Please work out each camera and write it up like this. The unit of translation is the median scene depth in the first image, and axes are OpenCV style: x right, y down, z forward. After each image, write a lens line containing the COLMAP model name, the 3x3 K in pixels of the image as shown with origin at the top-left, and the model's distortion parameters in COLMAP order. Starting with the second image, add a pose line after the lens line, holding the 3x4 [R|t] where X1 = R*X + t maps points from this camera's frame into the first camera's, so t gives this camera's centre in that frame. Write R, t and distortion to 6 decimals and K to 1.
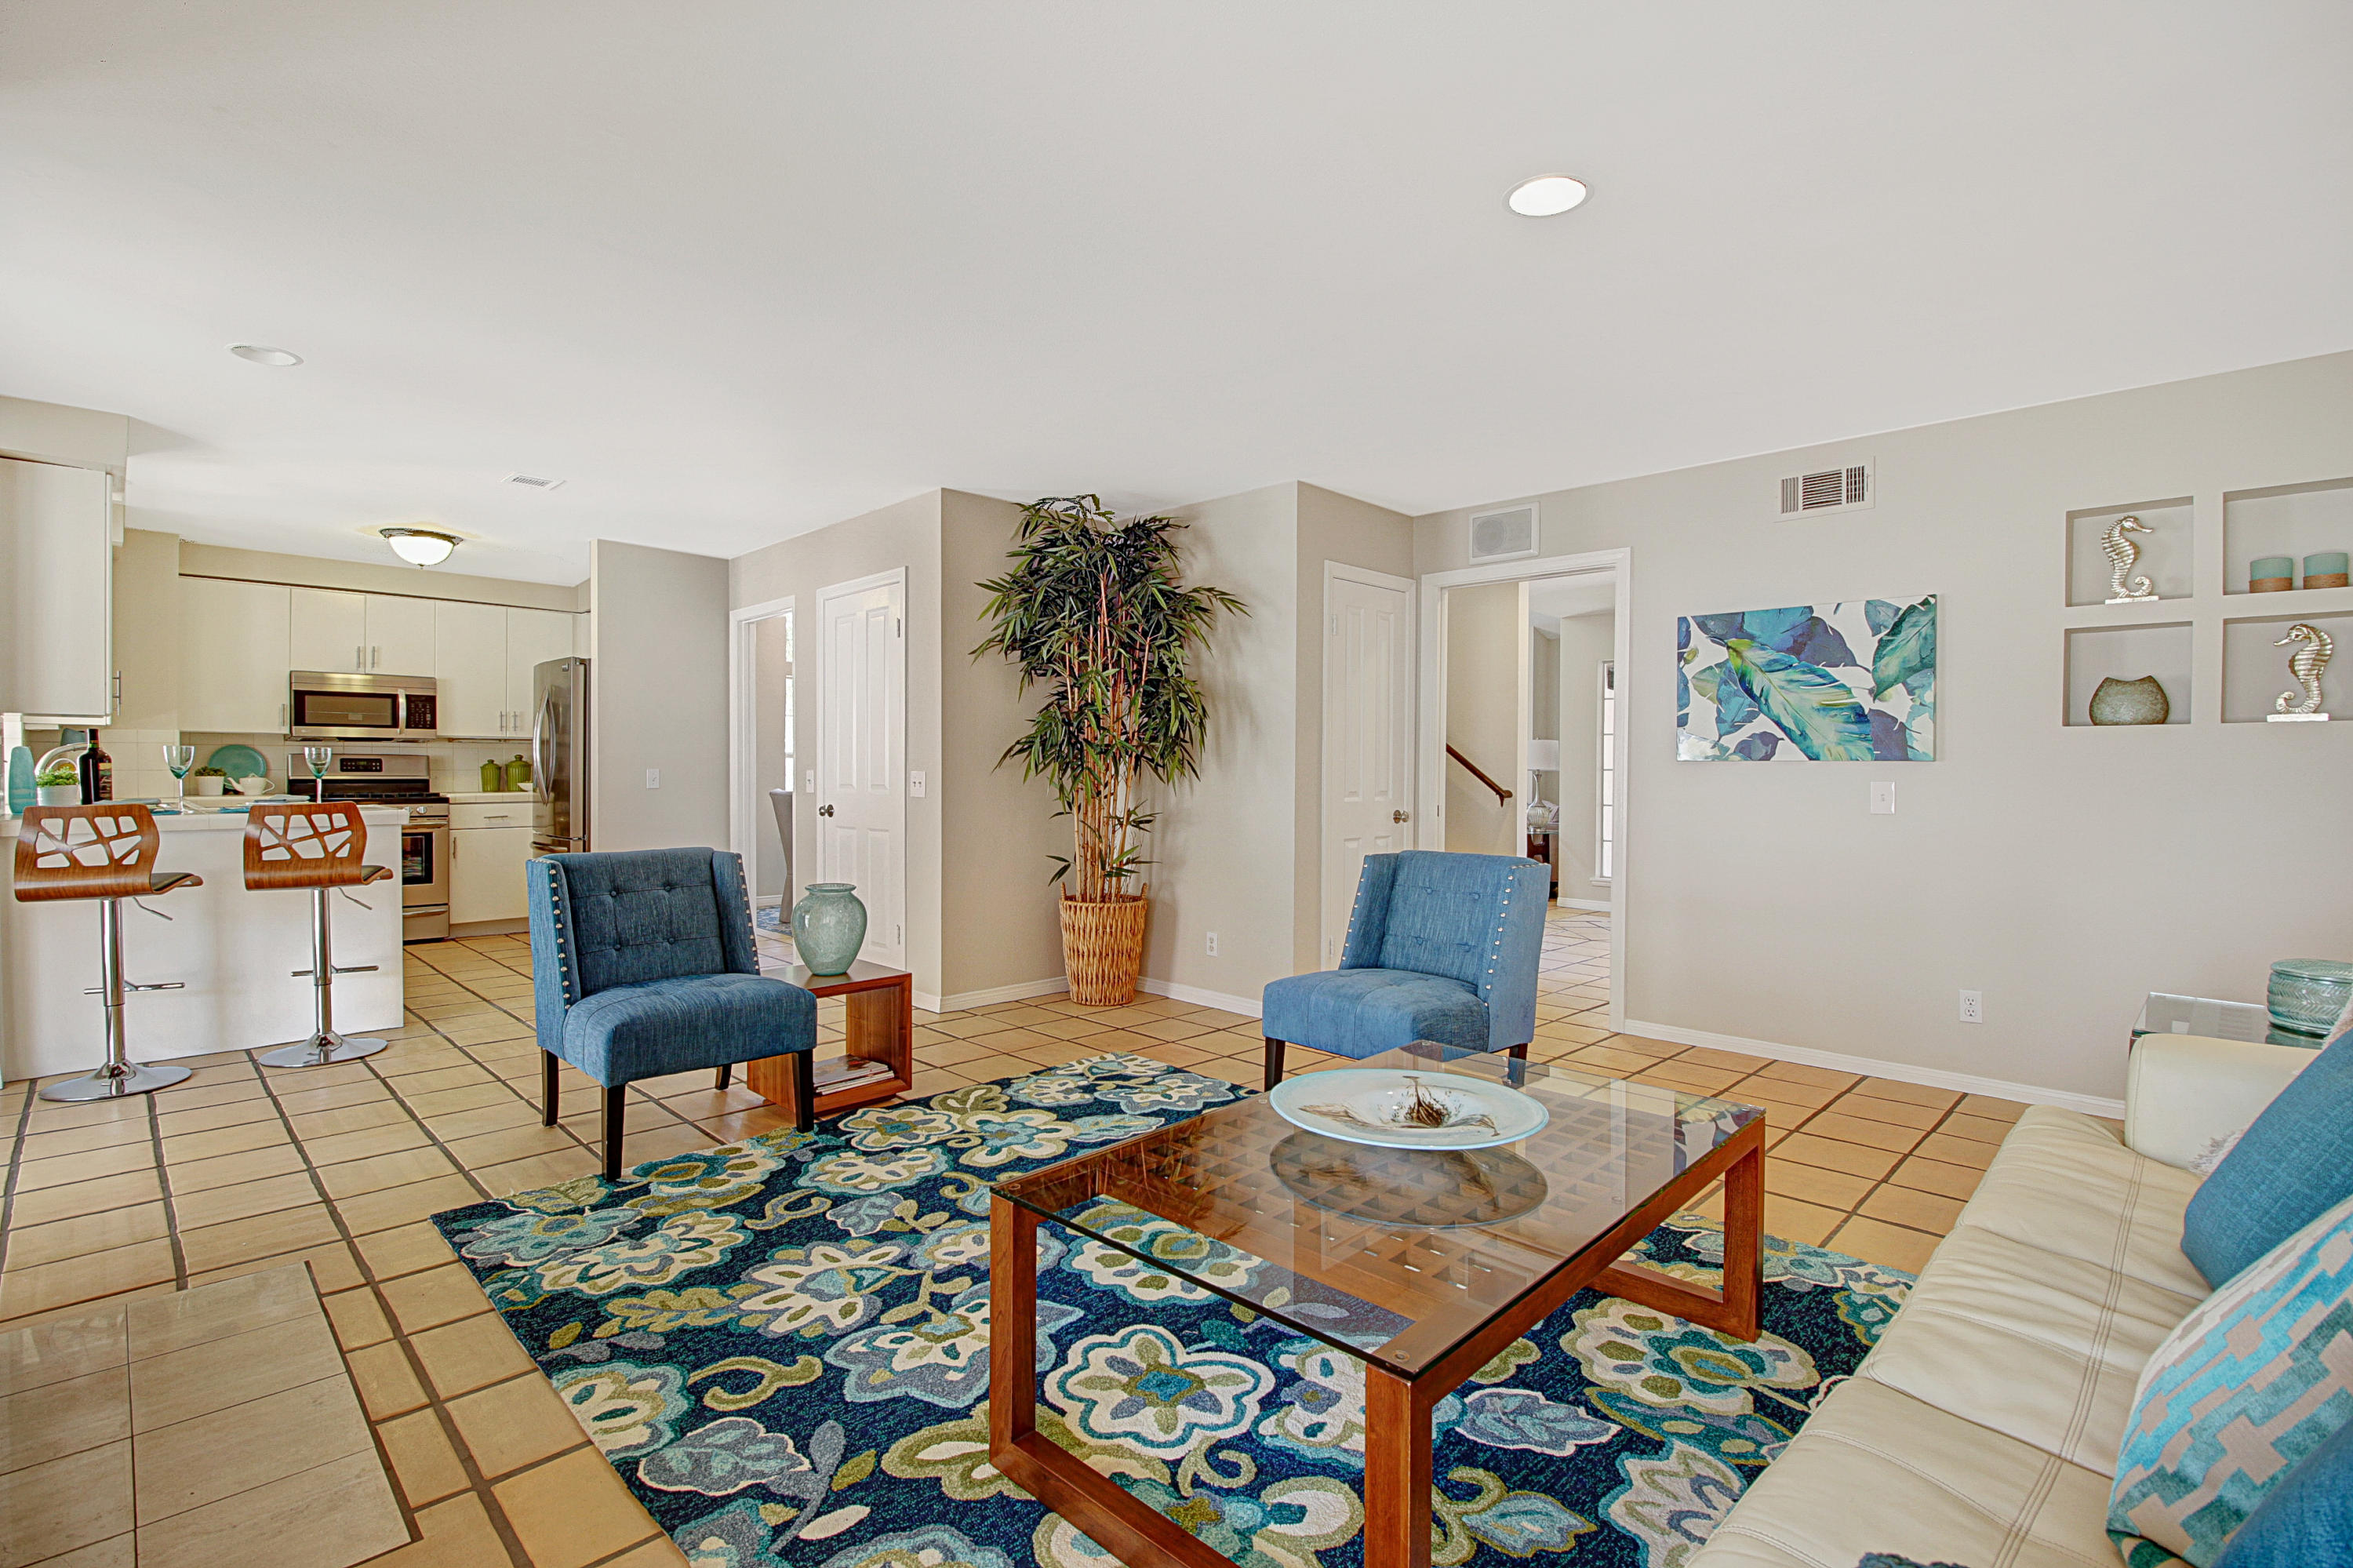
lens RADIAL K [[1092.9, 0, 1179.8], [0, 1092.9, 774.7], [0, 0, 1]] dist [-0.018795, -0.000819]
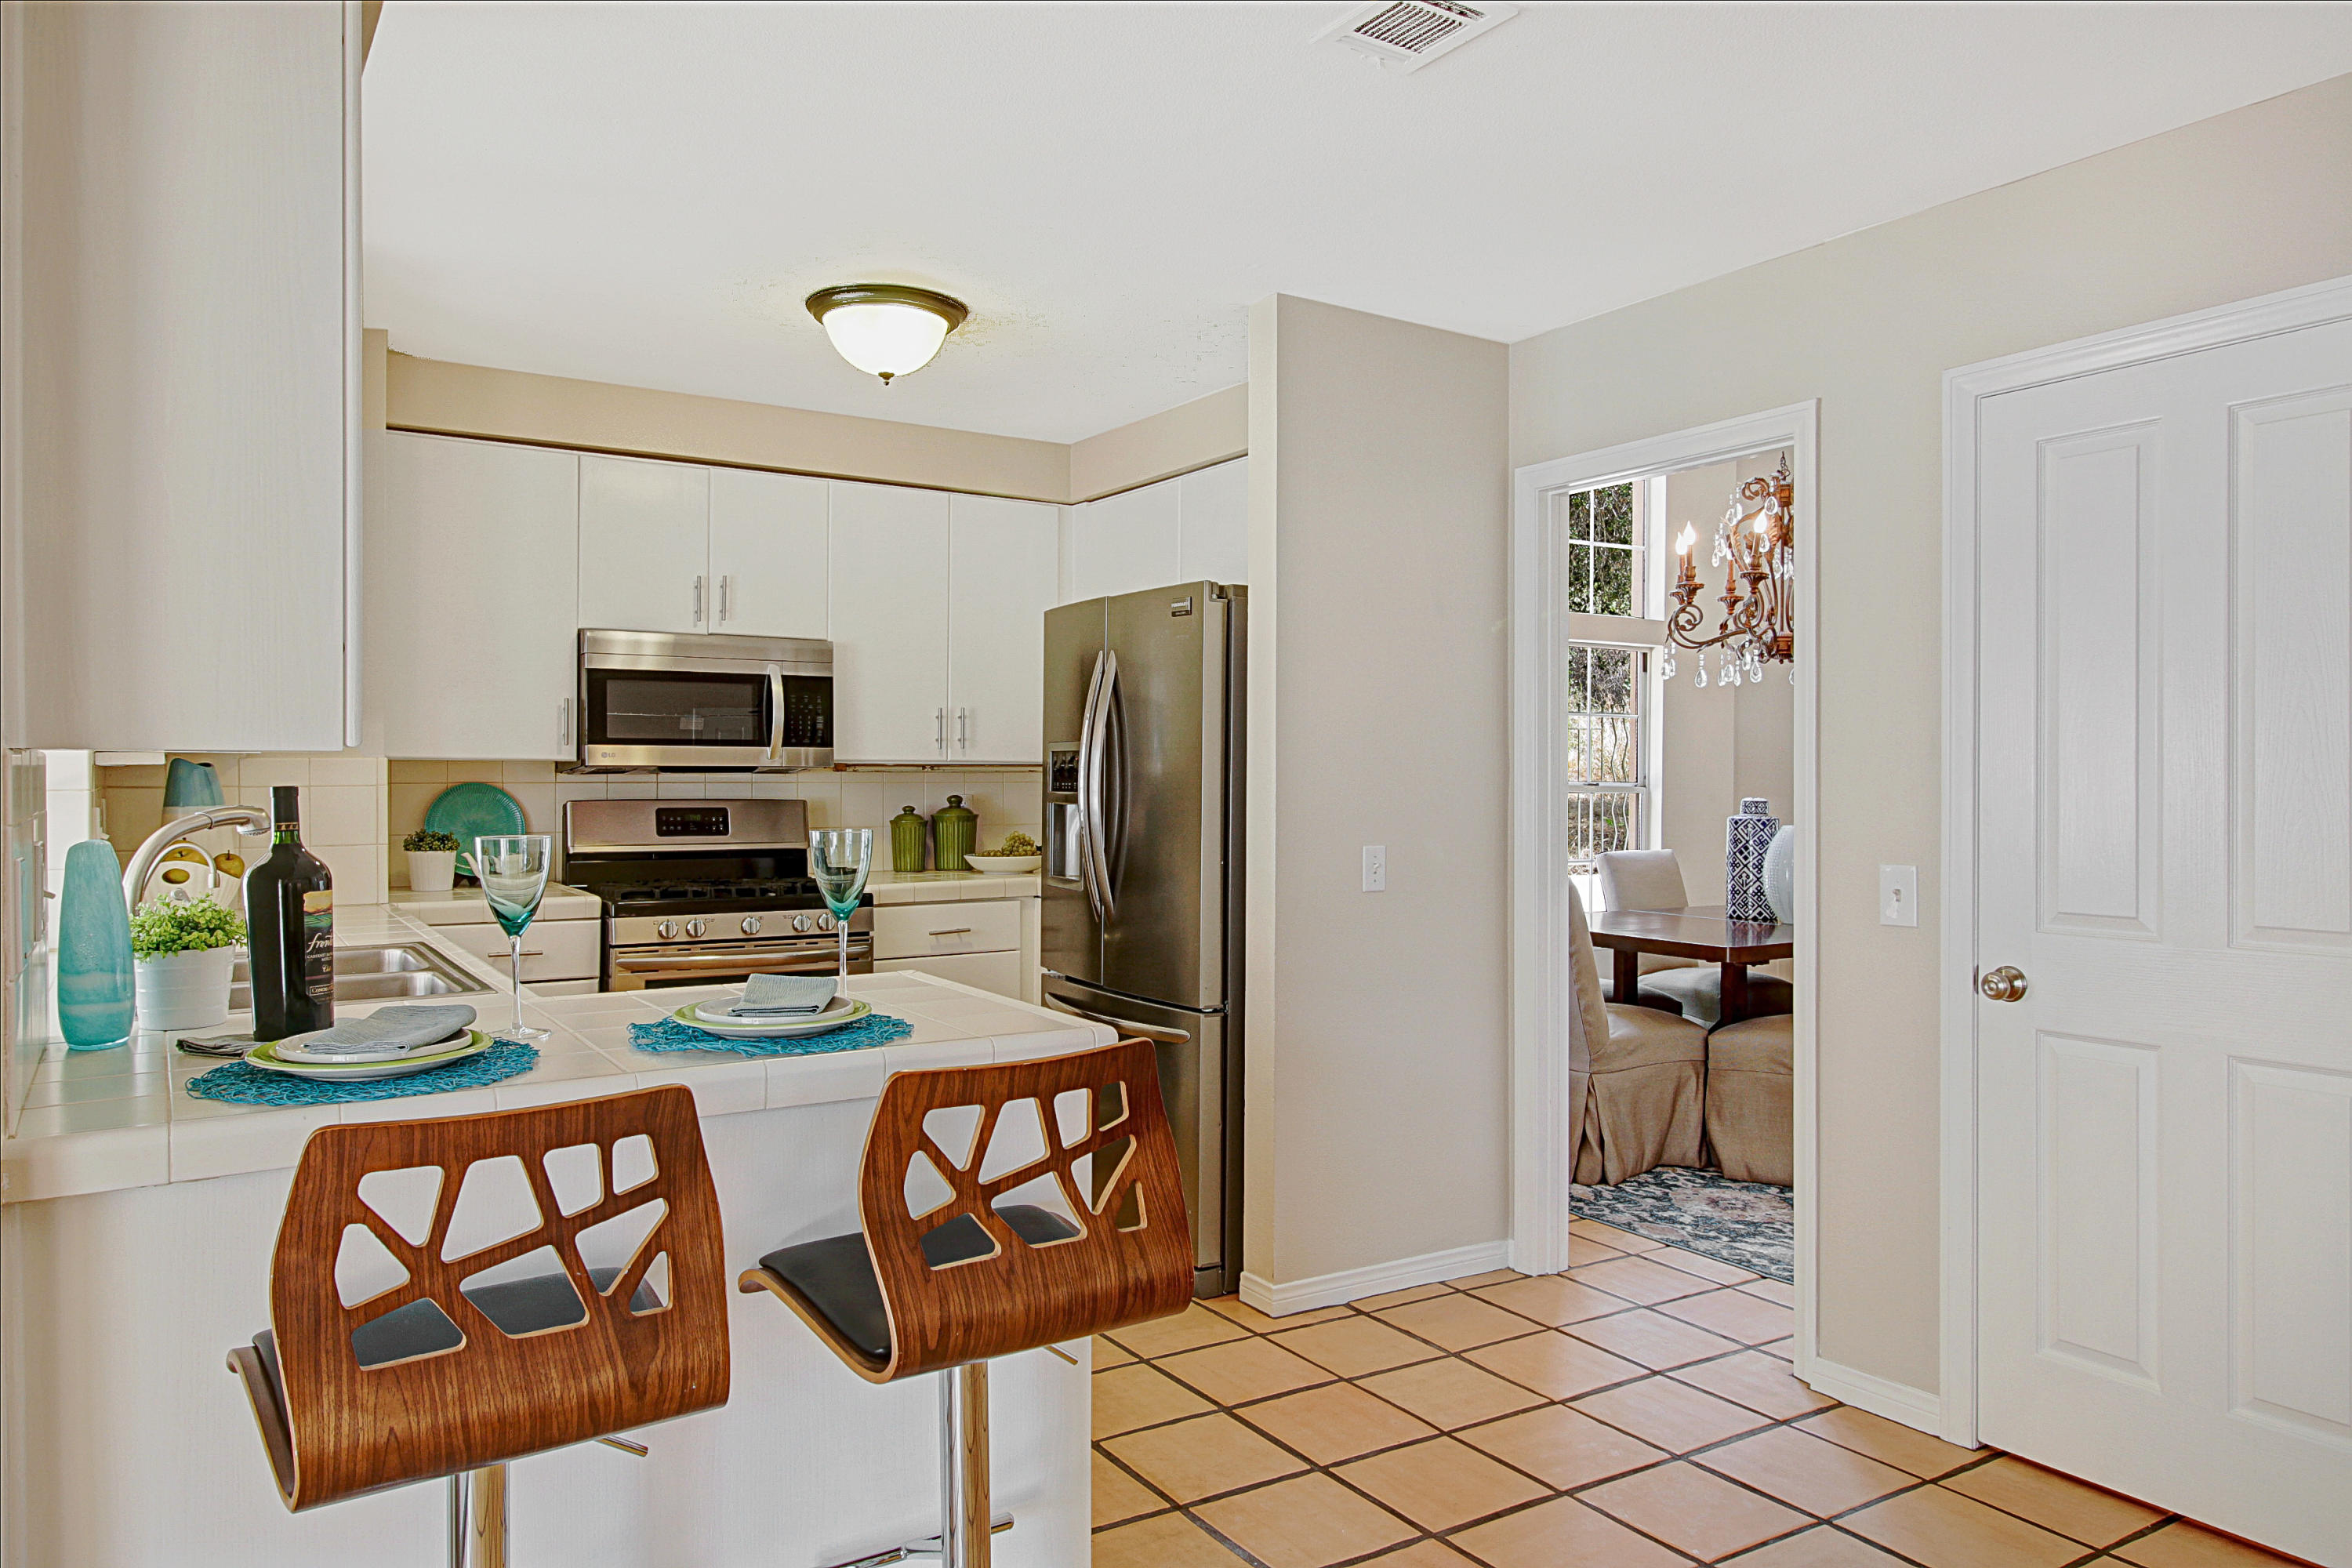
lens RADIAL K [[1561.3, 0, 1170.9], [0, 1561.3, 768.1], [0, 0, 1]] dist [0.004065, 0.002284]
pose [[0.975718, -0.000770, -0.219031, -0.414262], [-0.001324, 0.999955, -0.009413, -0.028265], [0.219029, 0.009474, 0.975672, 0.380318]]
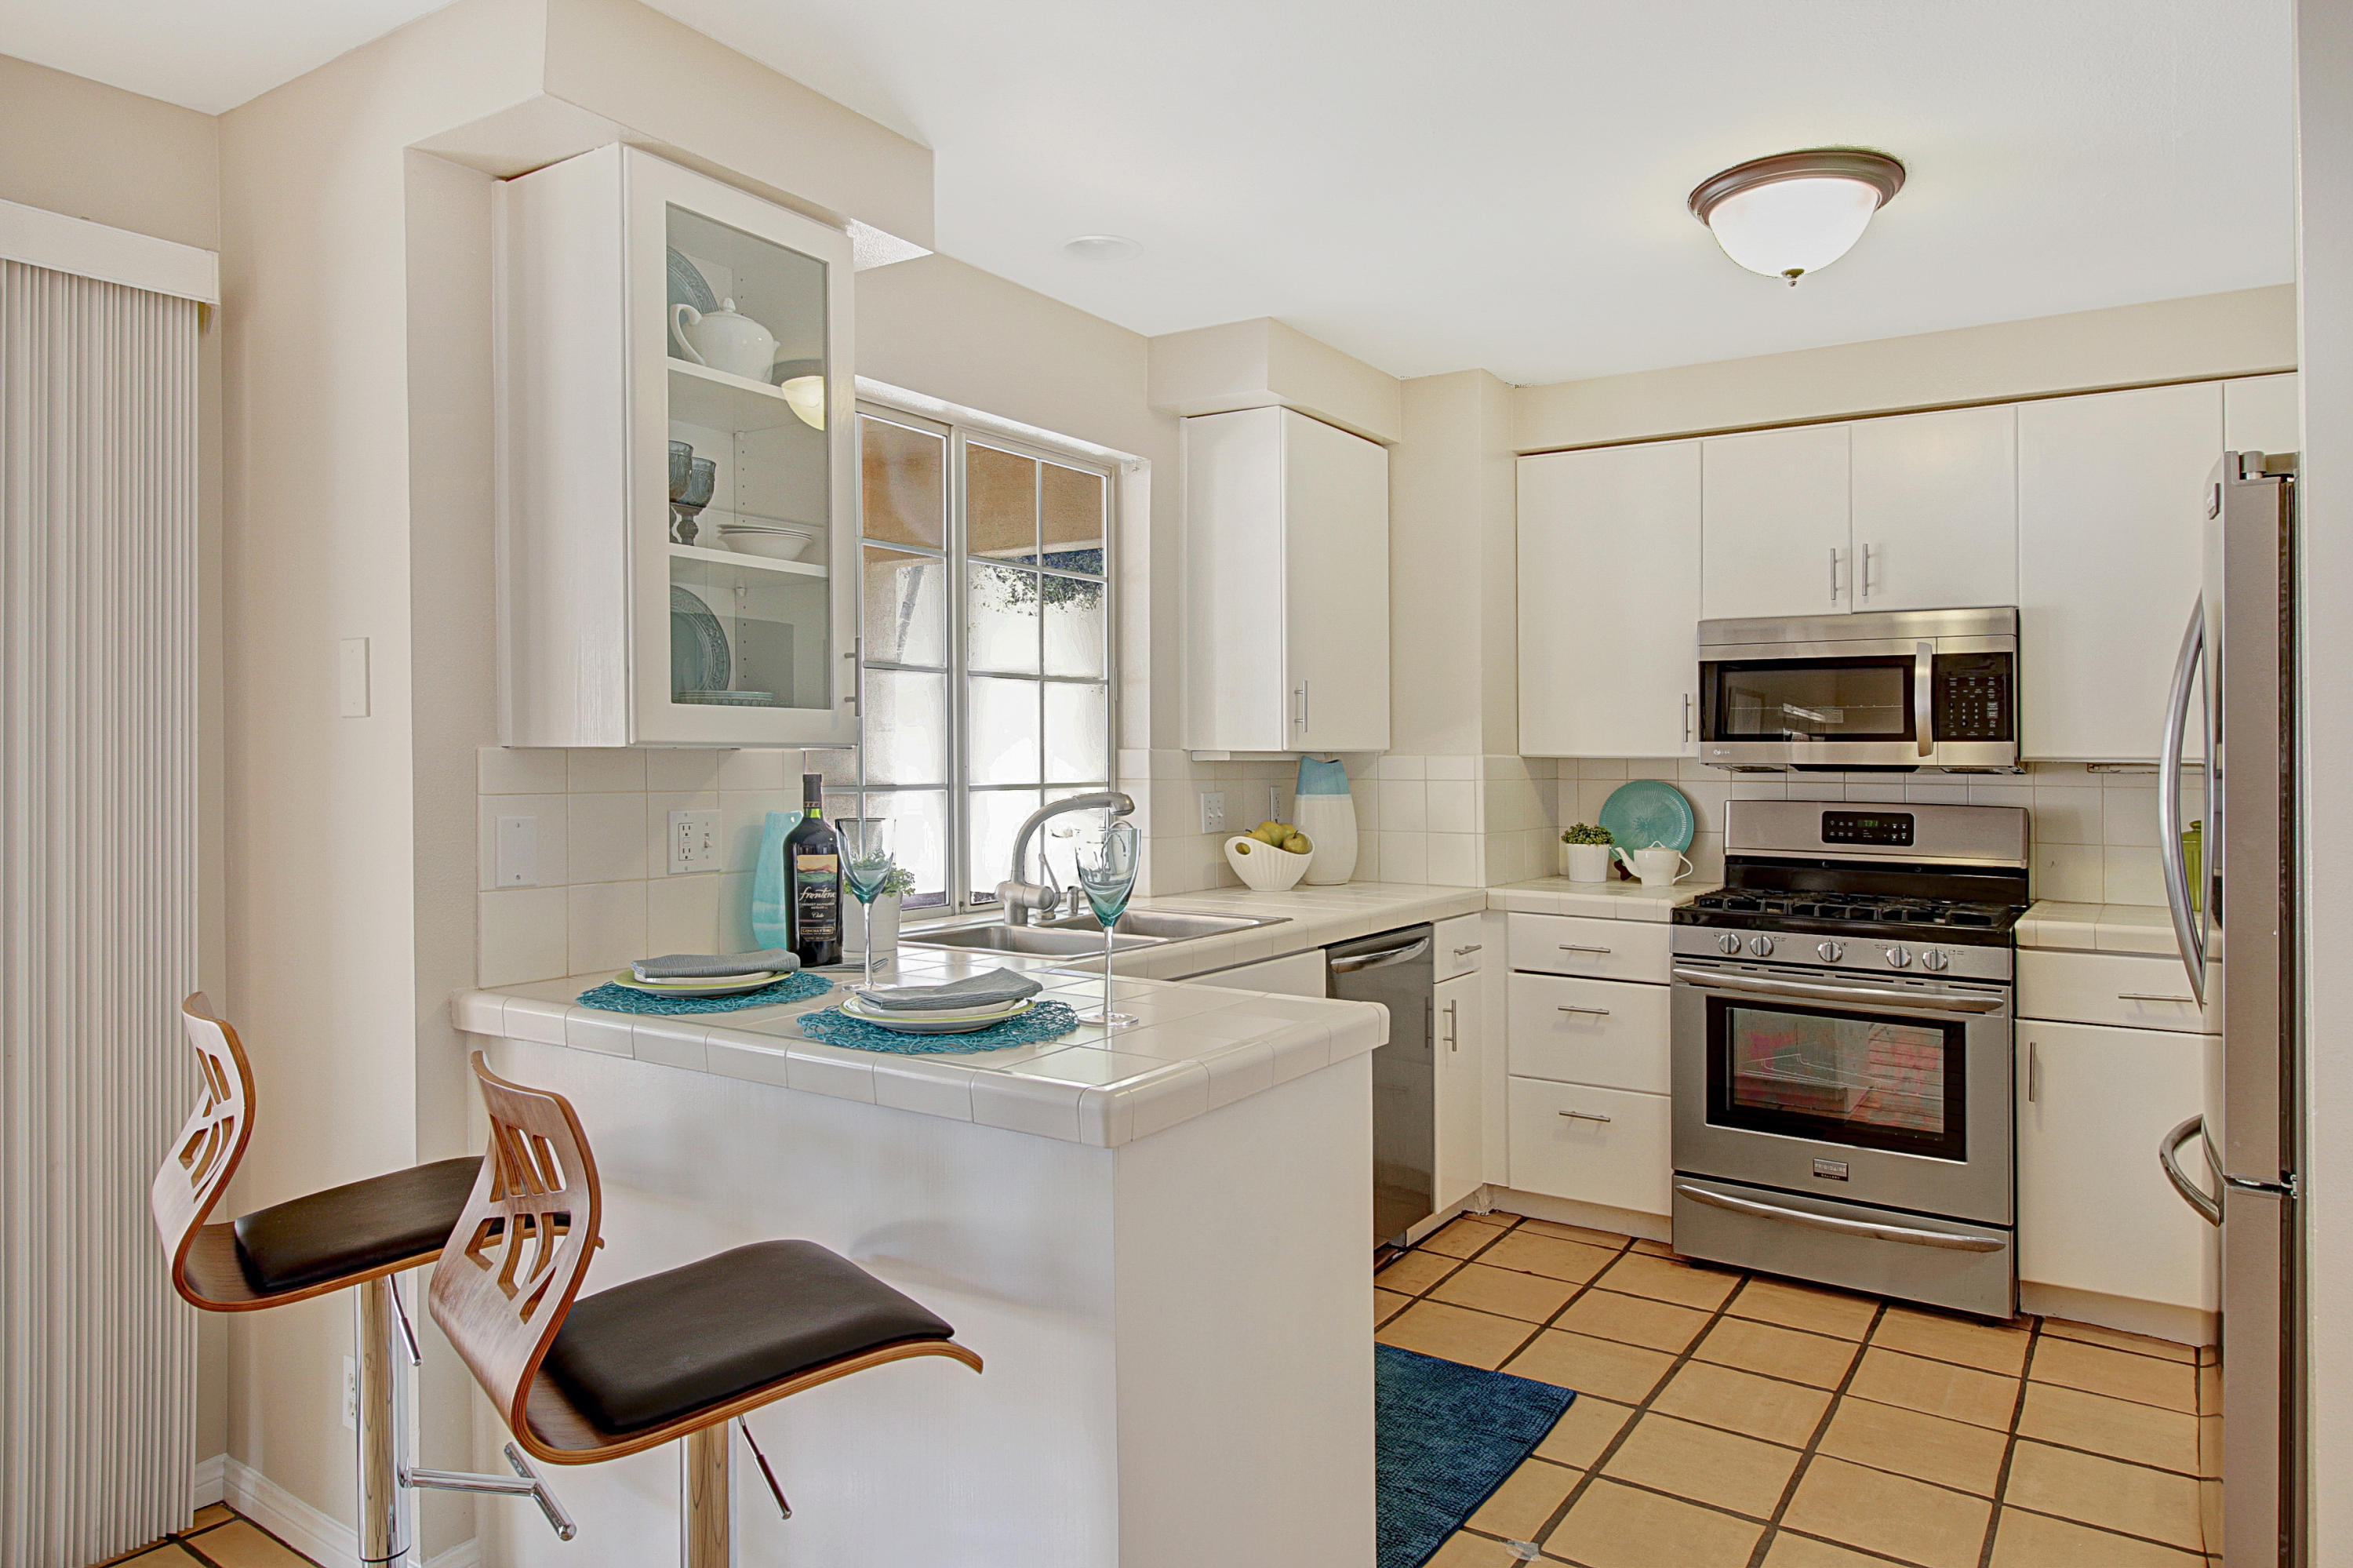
lens RADIAL K [[1467.9, 0, 1171.6], [0, 1467.9, 773.7], [0, 0, 1]] dist [0.039289, 0.000632]
pose [[0.196882, 0.007788, -0.980396, -0.253377], [-0.013245, 0.999898, 0.005283, -0.031470], [0.980338, 0.011946, 0.196965, 0.650766]]
